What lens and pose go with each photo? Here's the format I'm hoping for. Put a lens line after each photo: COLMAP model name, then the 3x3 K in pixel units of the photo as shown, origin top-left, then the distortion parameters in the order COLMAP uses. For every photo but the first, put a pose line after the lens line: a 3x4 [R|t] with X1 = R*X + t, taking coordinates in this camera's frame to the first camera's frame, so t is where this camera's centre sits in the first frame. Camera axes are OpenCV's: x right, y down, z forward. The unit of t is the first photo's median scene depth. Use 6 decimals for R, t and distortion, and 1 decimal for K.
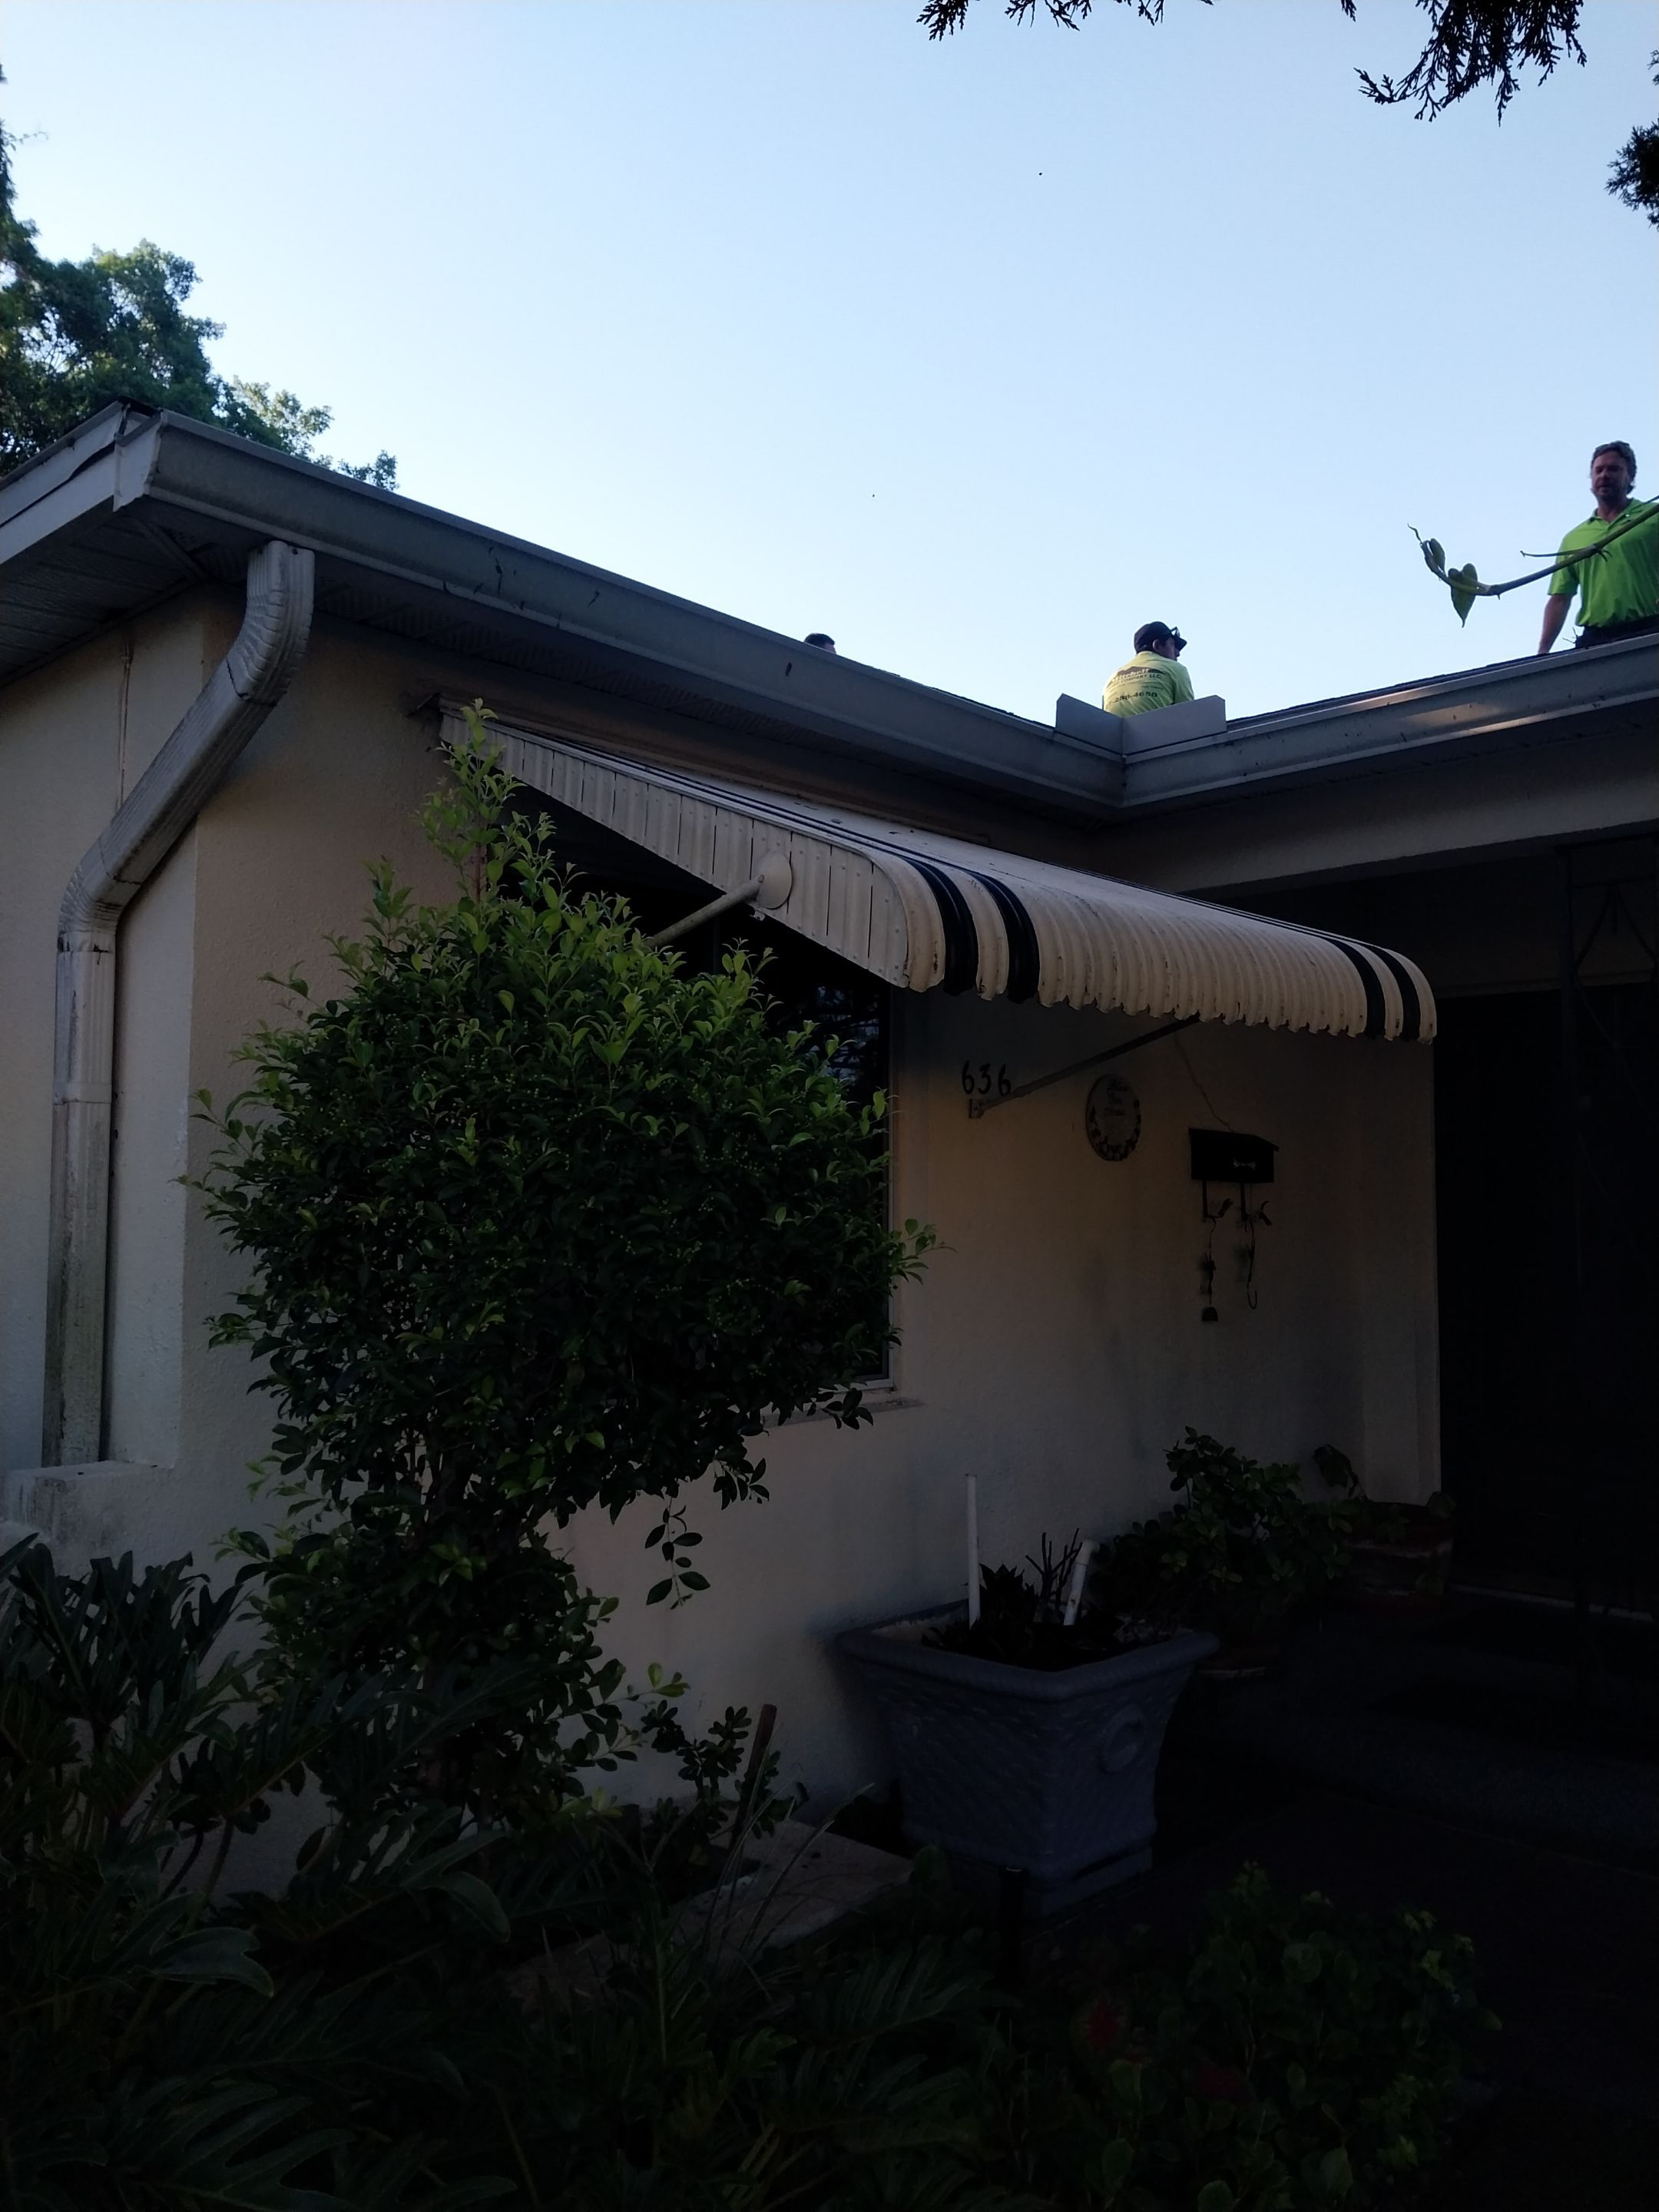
lens RADIAL K [[1687.3, 0, 905.4], [0, 1687.3, 1096.0], [0, 0, 1]] dist [0.105930, -0.249311]
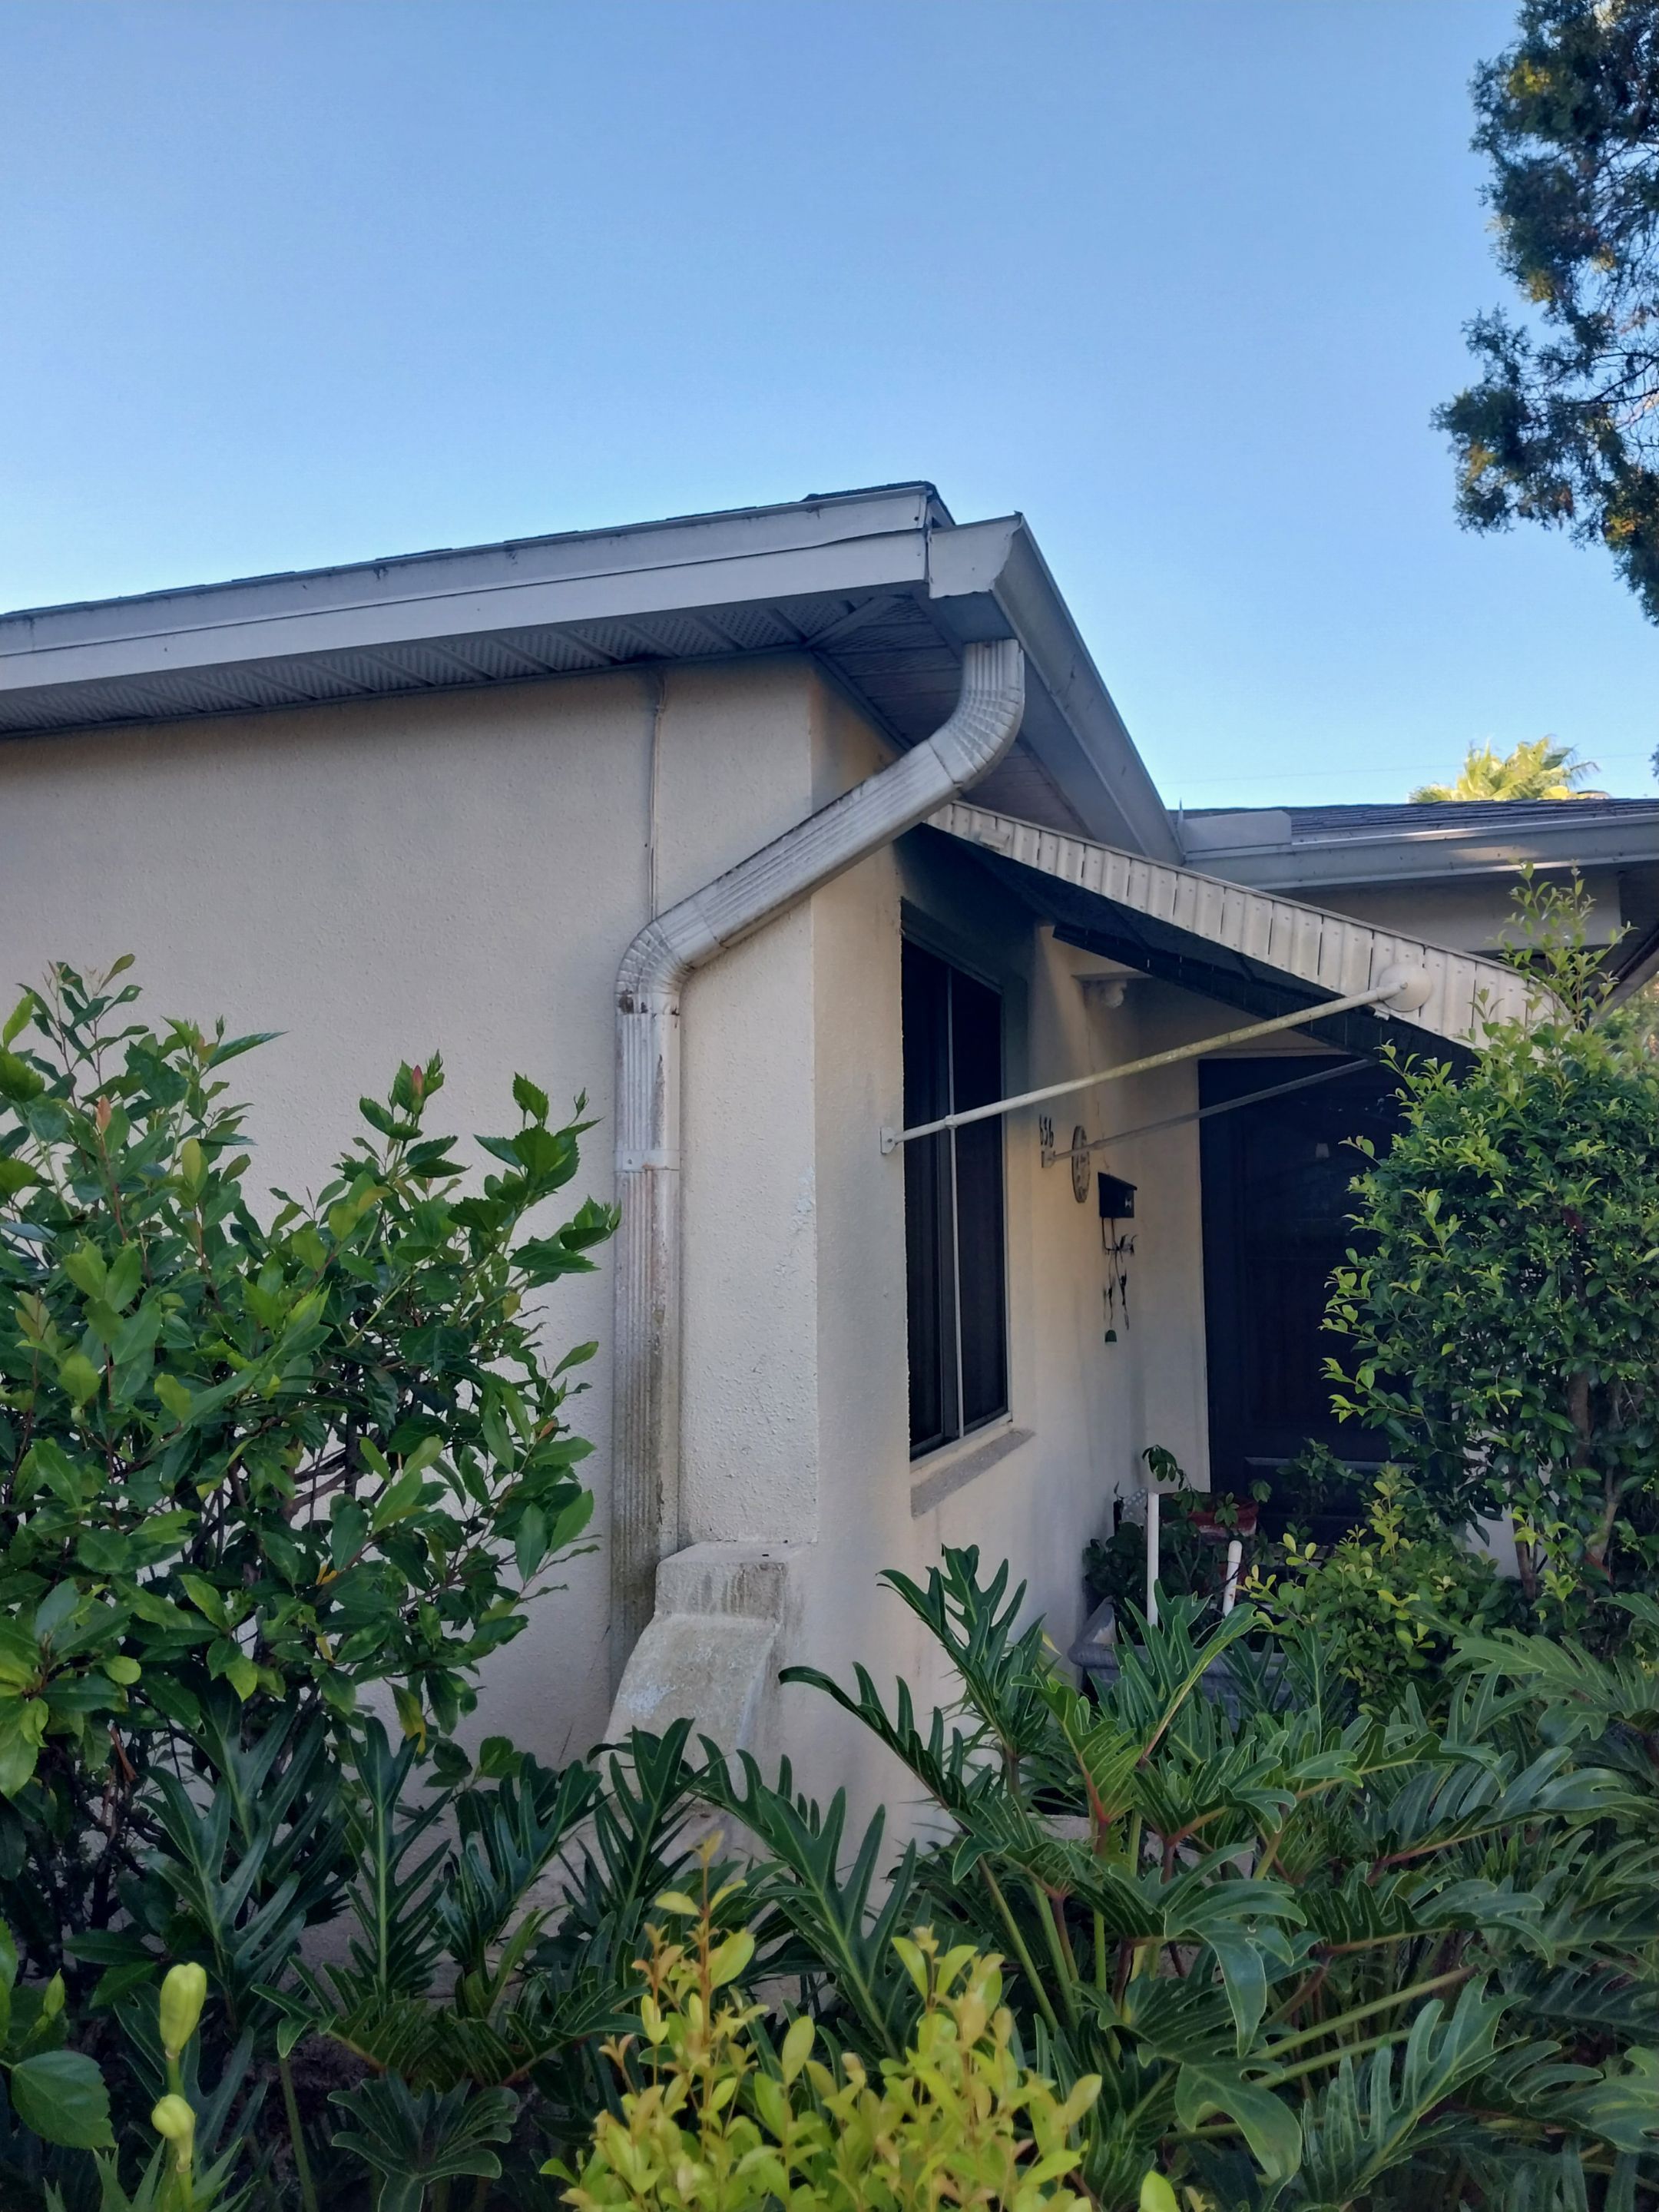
lens RADIAL K [[1692.6, 0, 829.5], [0, 1692.6, 1106.0], [0, 0, 1]] dist [0.118809, -0.336743]
pose [[0.904708, 0.018134, 0.425645, -0.553201], [-0.019213, 0.999814, -0.001760, -0.022744], [-0.425598, -0.006585, 0.904888, 0.062308]]
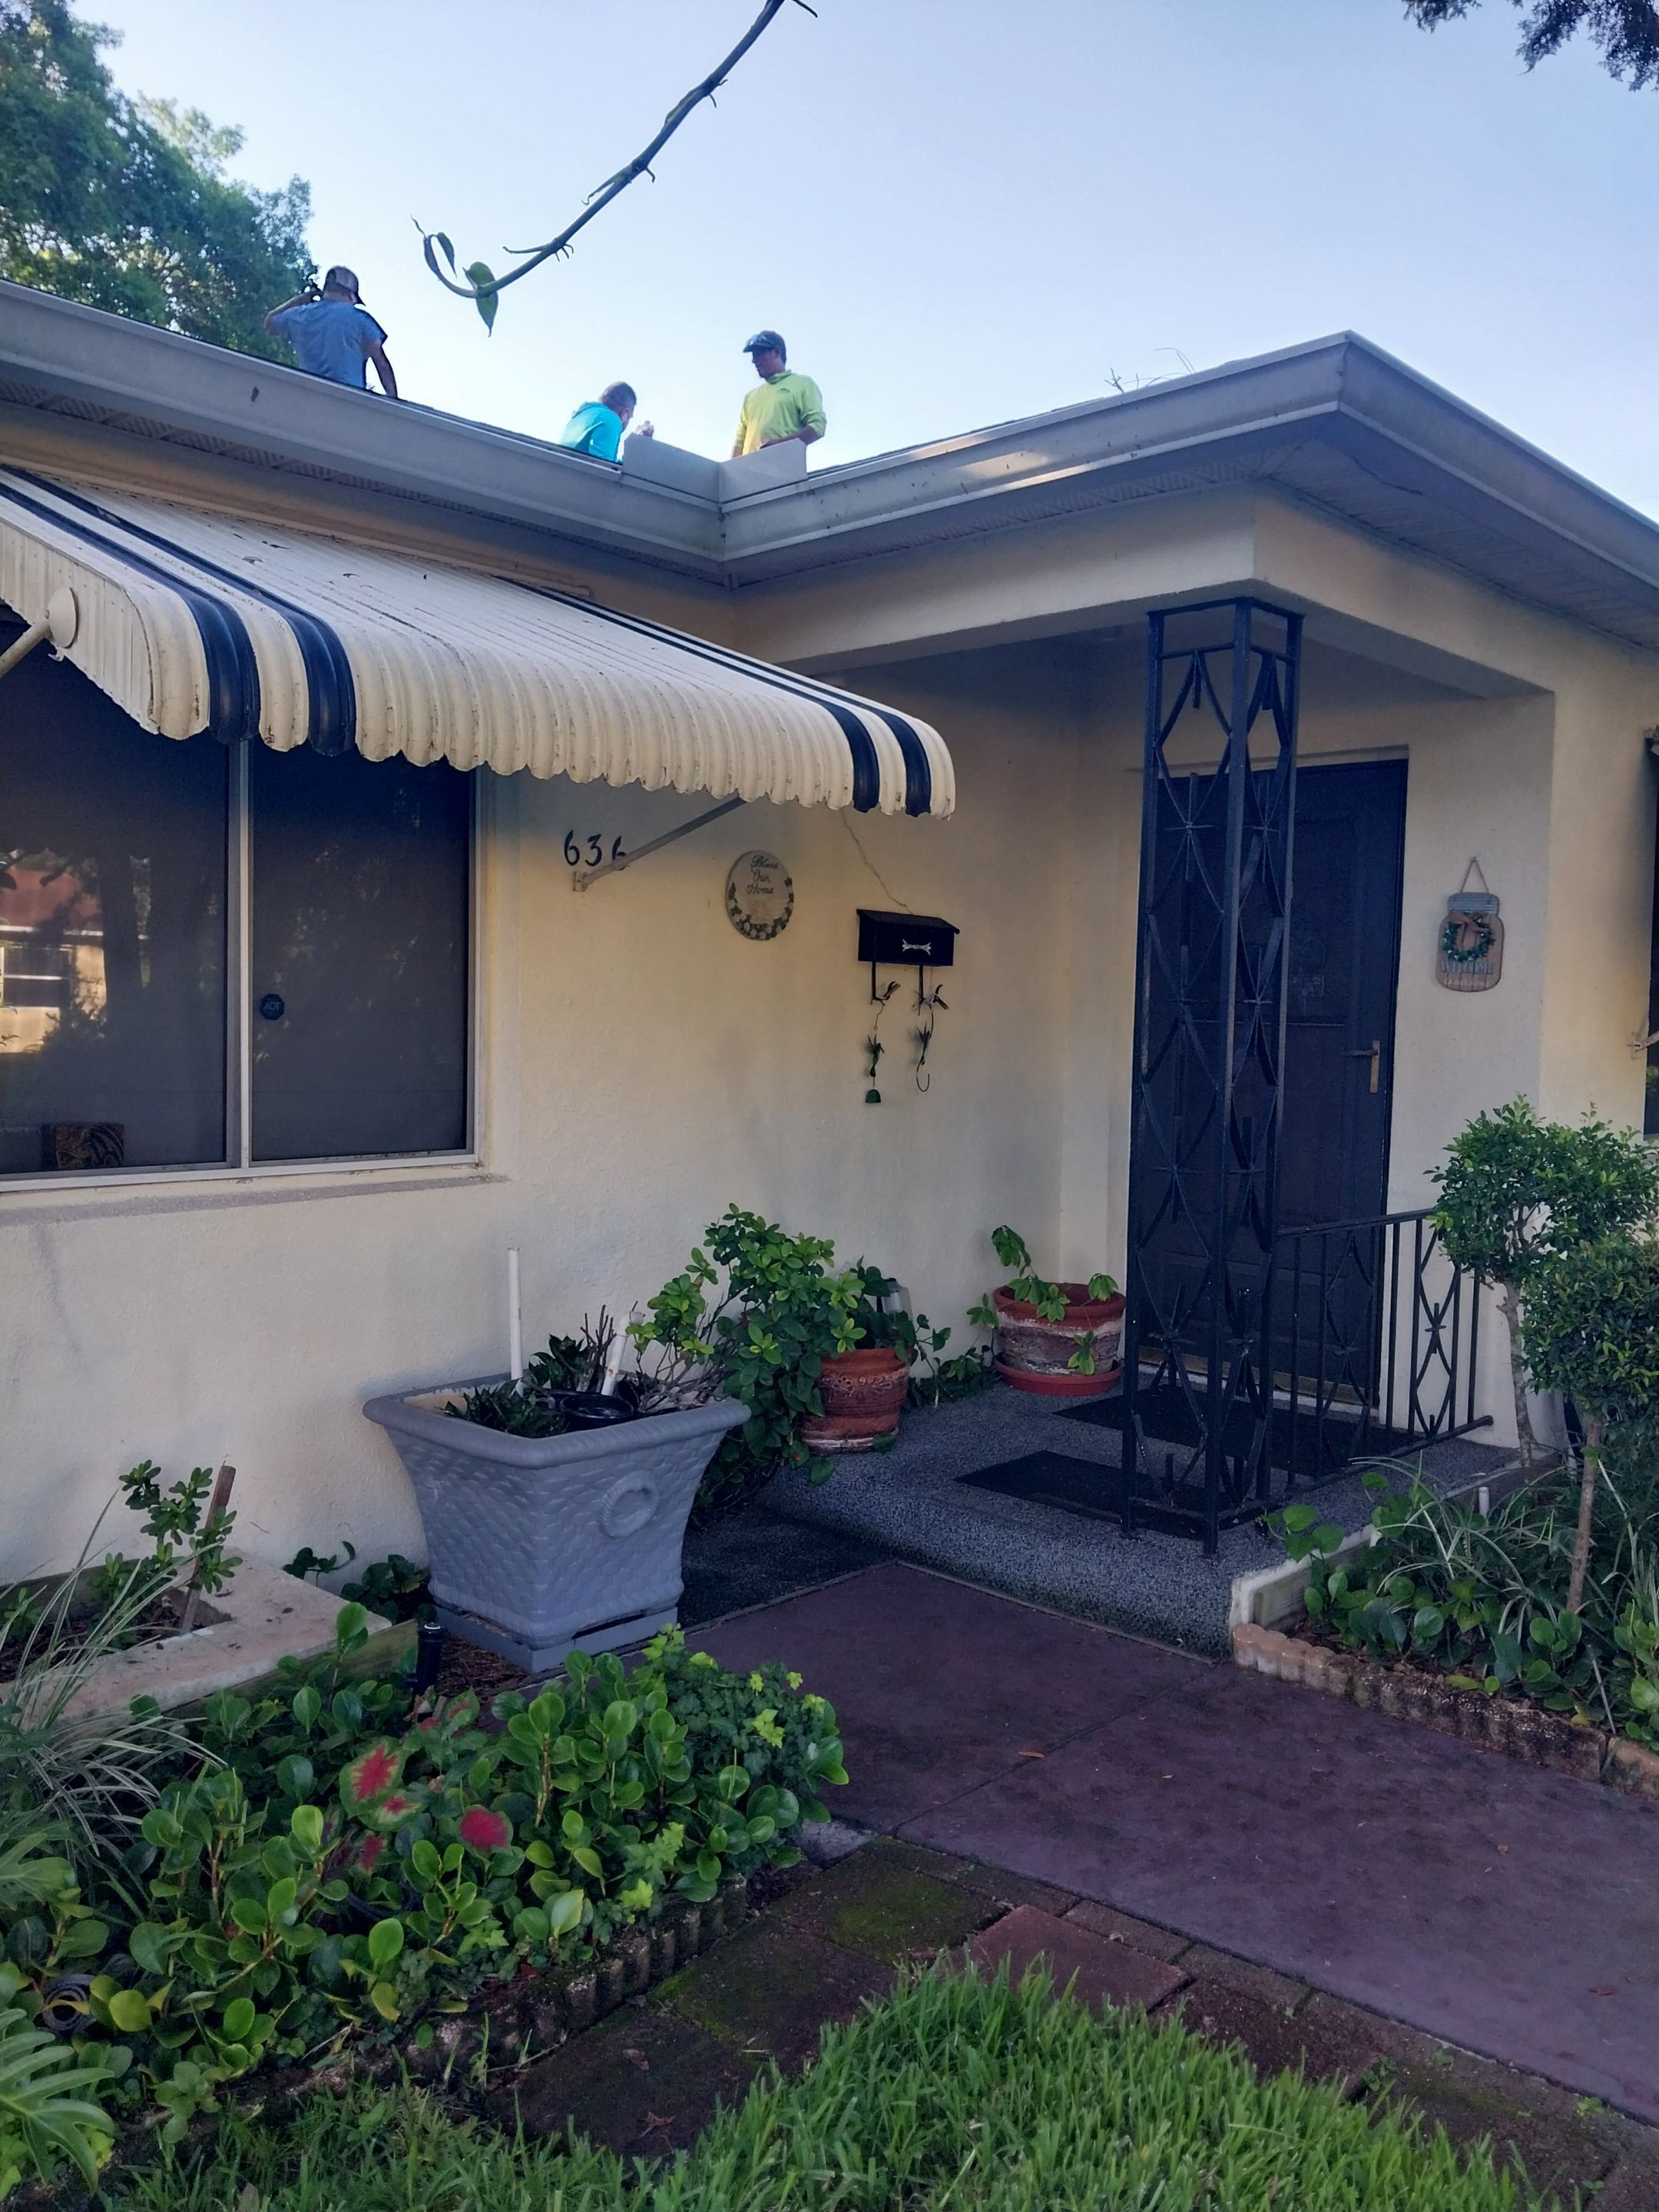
lens RADIAL K [[1686.9, 0, 908.3], [0, 1686.9, 1112.4], [0, 0, 1]] dist [0.051043, -0.087332]
pose [[0.999819, 0.018379, 0.004908, 0.228055], [-0.018874, 0.990680, 0.134897, 0.004363], [-0.002383, -0.134965, 0.990848, 0.021736]]
